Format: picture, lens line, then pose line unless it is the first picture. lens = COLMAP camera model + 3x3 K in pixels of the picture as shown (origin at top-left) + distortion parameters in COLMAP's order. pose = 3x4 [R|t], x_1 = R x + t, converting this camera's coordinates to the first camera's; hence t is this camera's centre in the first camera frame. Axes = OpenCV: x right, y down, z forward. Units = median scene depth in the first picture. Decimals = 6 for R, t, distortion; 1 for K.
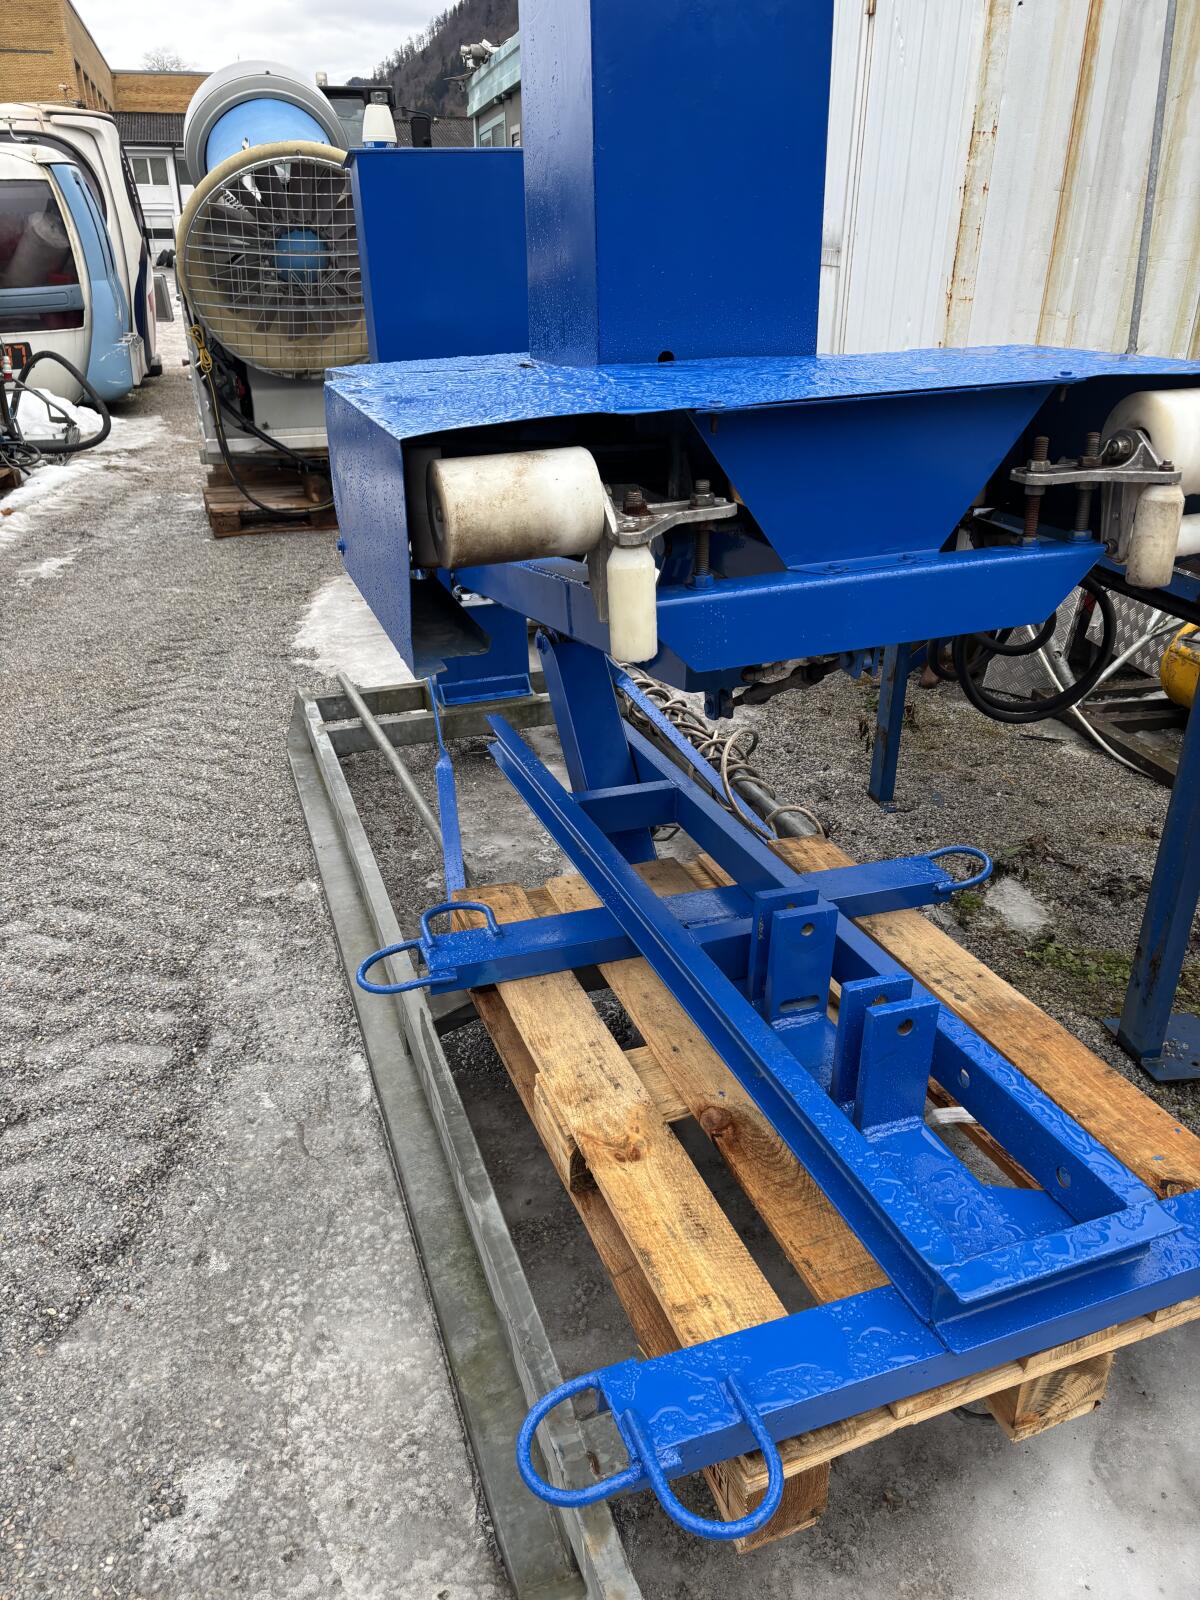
lens RADIAL K [[1211.9, 0, 602.3], [0, 1211.9, 790.6], [0, 0, 1]] dist [0.046380, -0.037810]
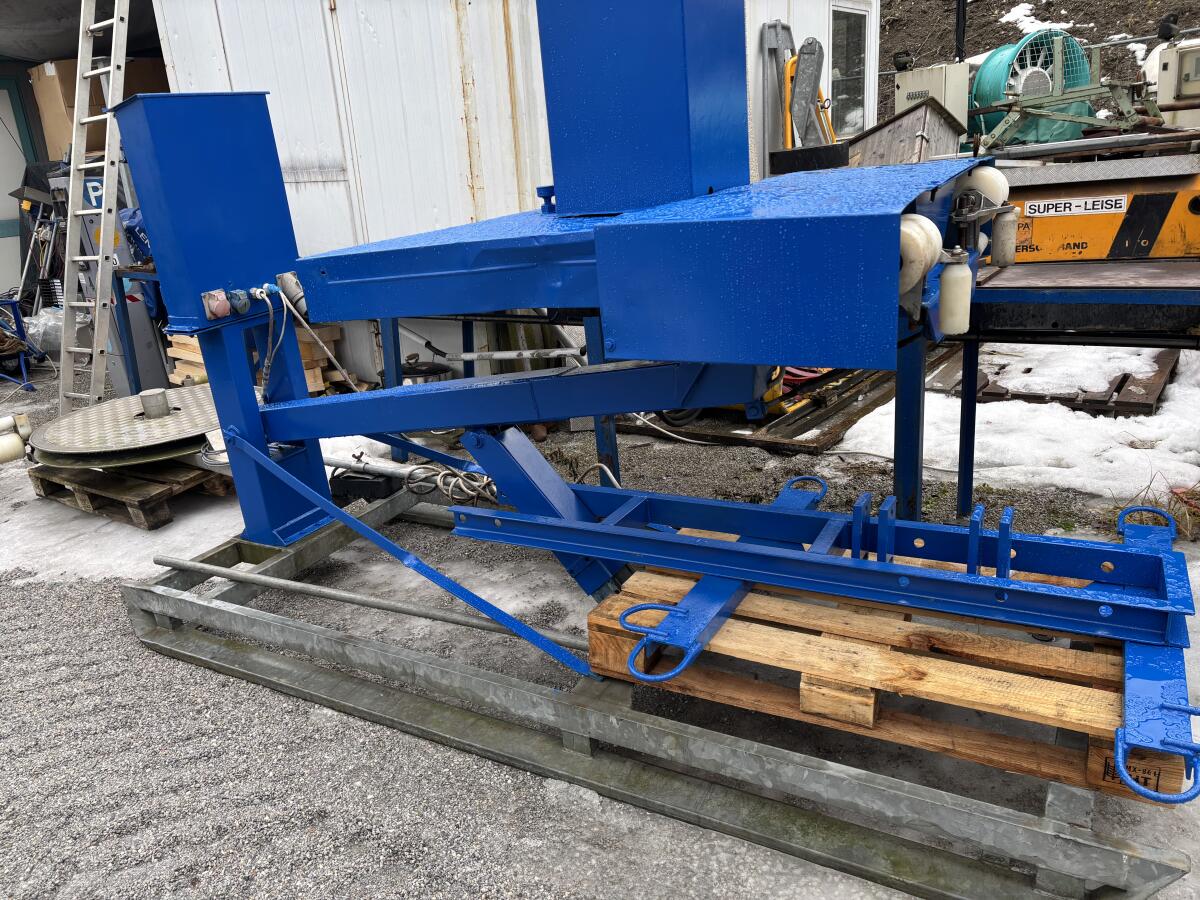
lens RADIAL K [[908.9, 0, 600.4], [0, 908.9, 452.3], [0, 0, 1]] dist [0.046380, -0.037810]
pose [[0.747670, -0.265427, 0.608718, -0.392849], [0.345738, 0.938202, -0.015563, -0.034798], [-0.566970, 0.222093, 0.793234, 0.114109]]
